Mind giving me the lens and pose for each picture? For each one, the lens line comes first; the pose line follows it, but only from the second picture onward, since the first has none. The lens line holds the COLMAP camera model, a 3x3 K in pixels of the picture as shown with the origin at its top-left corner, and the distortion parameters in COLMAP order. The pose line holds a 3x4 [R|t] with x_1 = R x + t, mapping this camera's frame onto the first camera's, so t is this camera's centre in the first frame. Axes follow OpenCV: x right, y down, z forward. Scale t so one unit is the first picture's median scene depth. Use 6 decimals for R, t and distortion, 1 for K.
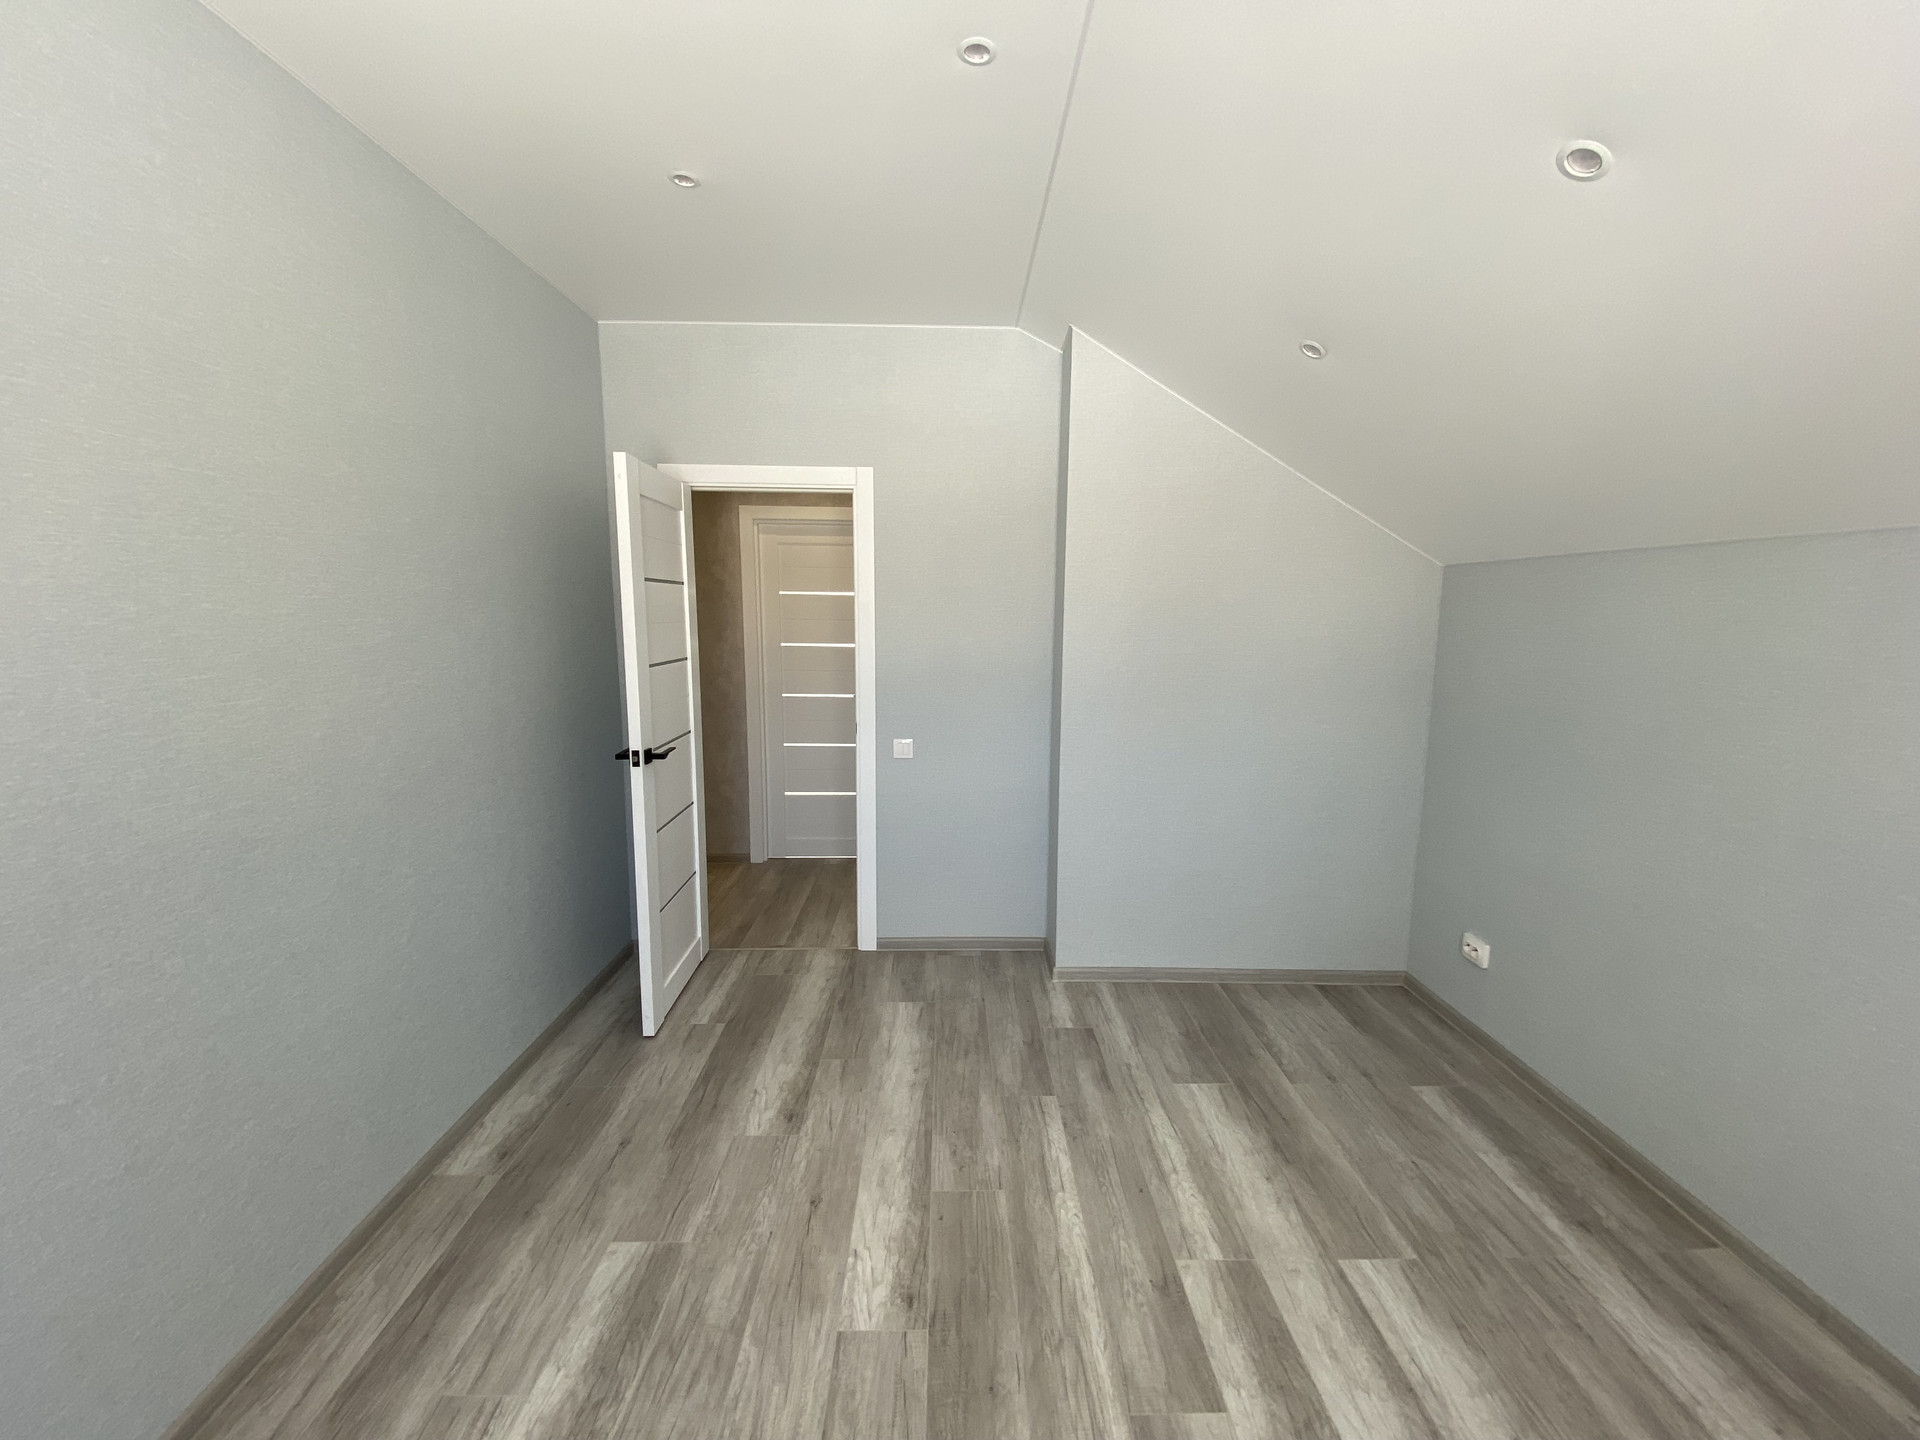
lens RADIAL K [[784.6, 0, 960.0], [0, 784.6, 720.0], [0, 0, 1]] dist [0.031505, -0.027164]
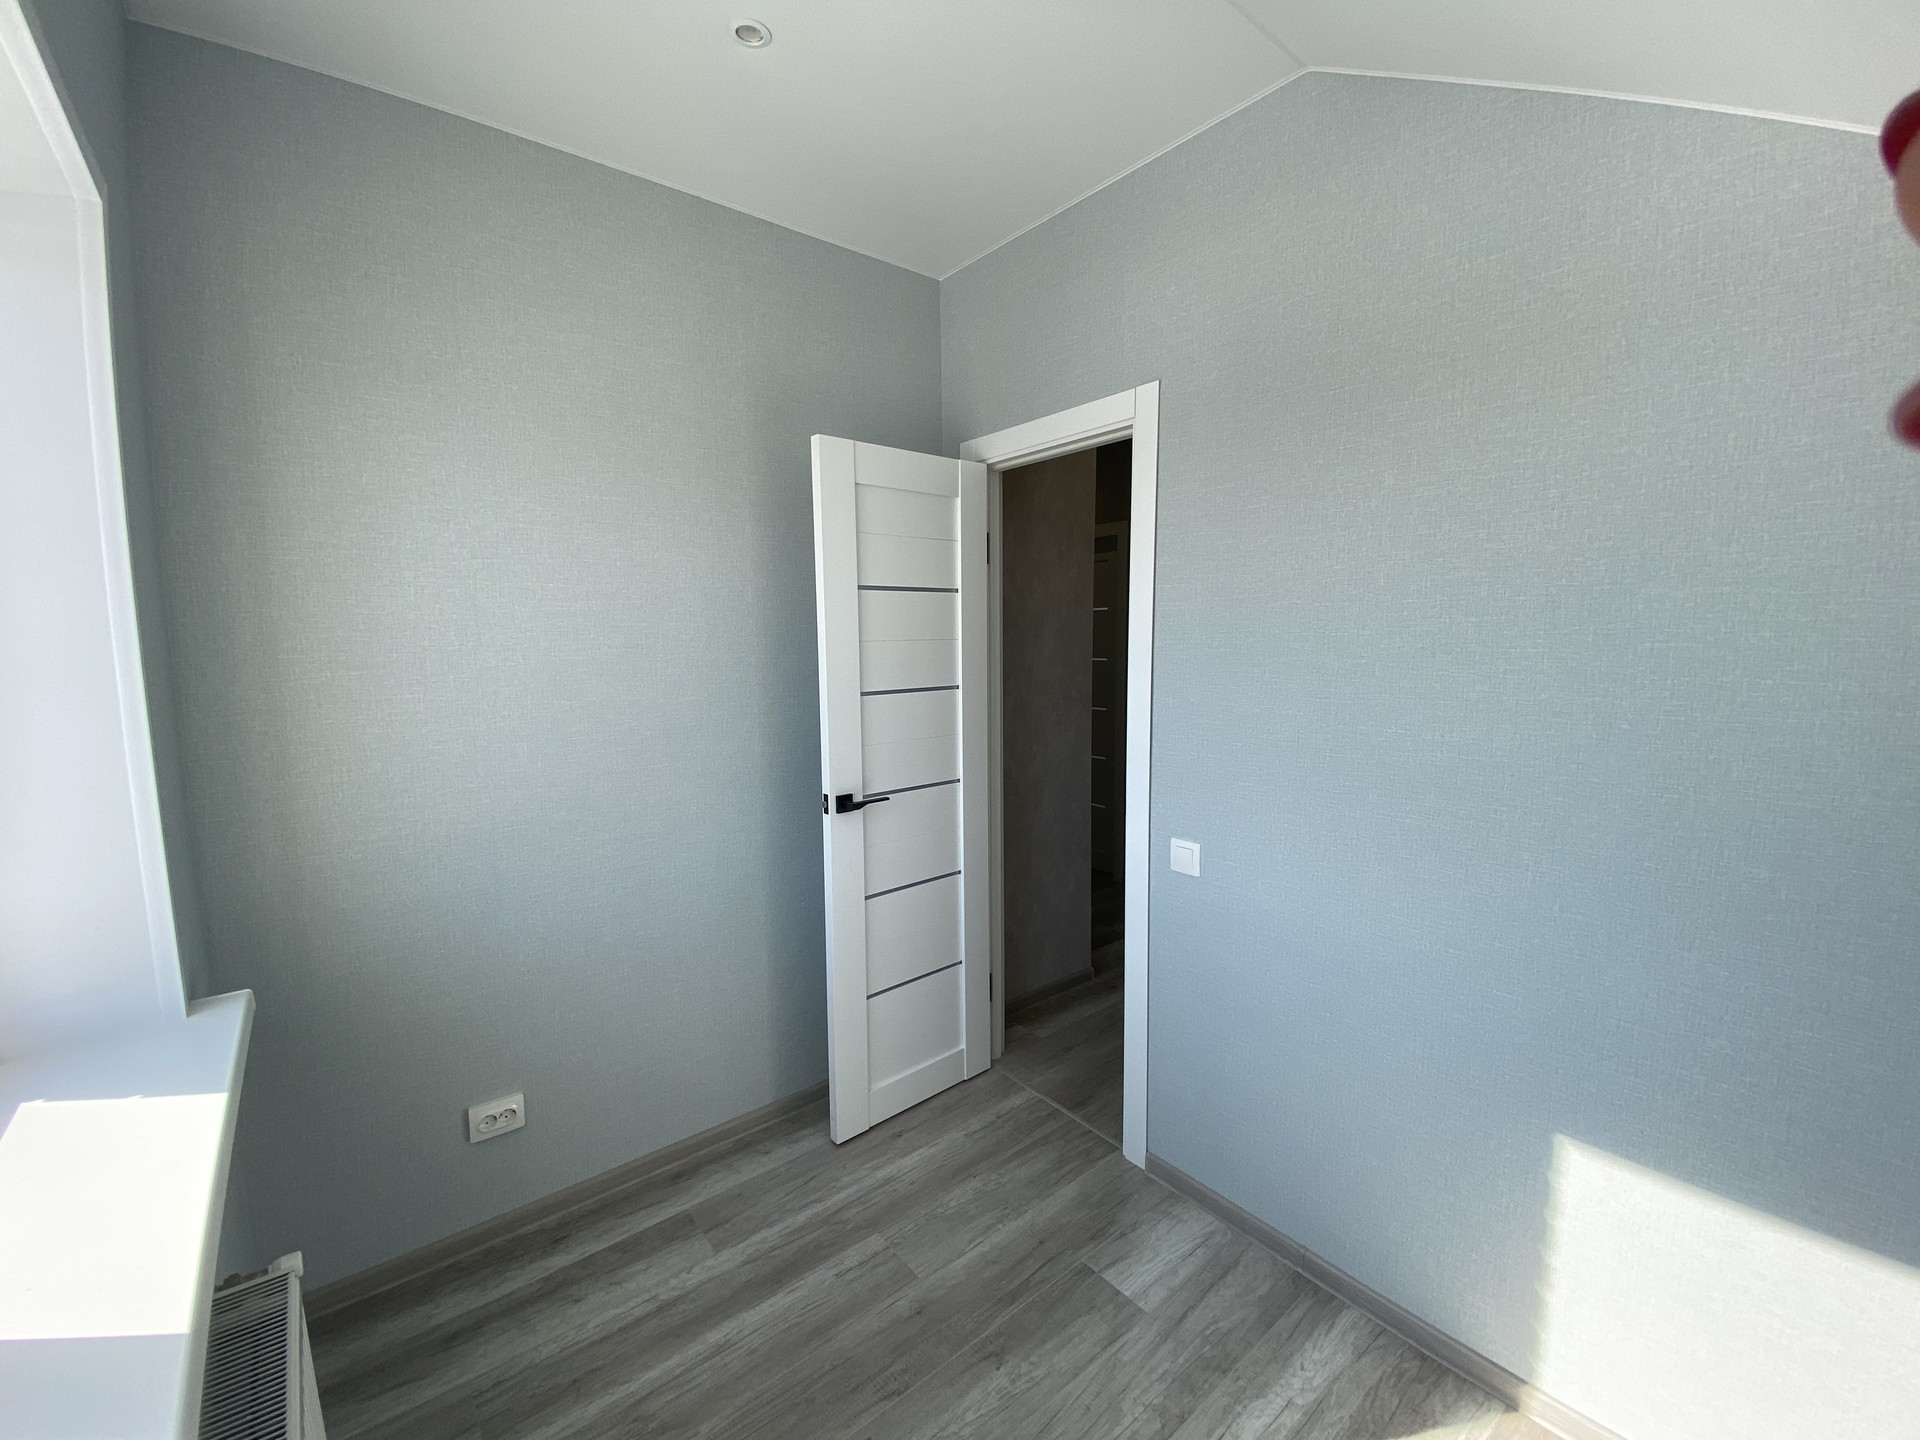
lens RADIAL K [[784.6, 0, 960.0], [0, 784.6, 720.0], [0, 0, 1]] dist [0.031505, -0.027164]
pose [[0.628776, 0.083974, -0.773039, 0.278448], [-0.097090, 0.994850, 0.029098, -0.069092], [0.771502, 0.056758, 0.633691, 0.521694]]
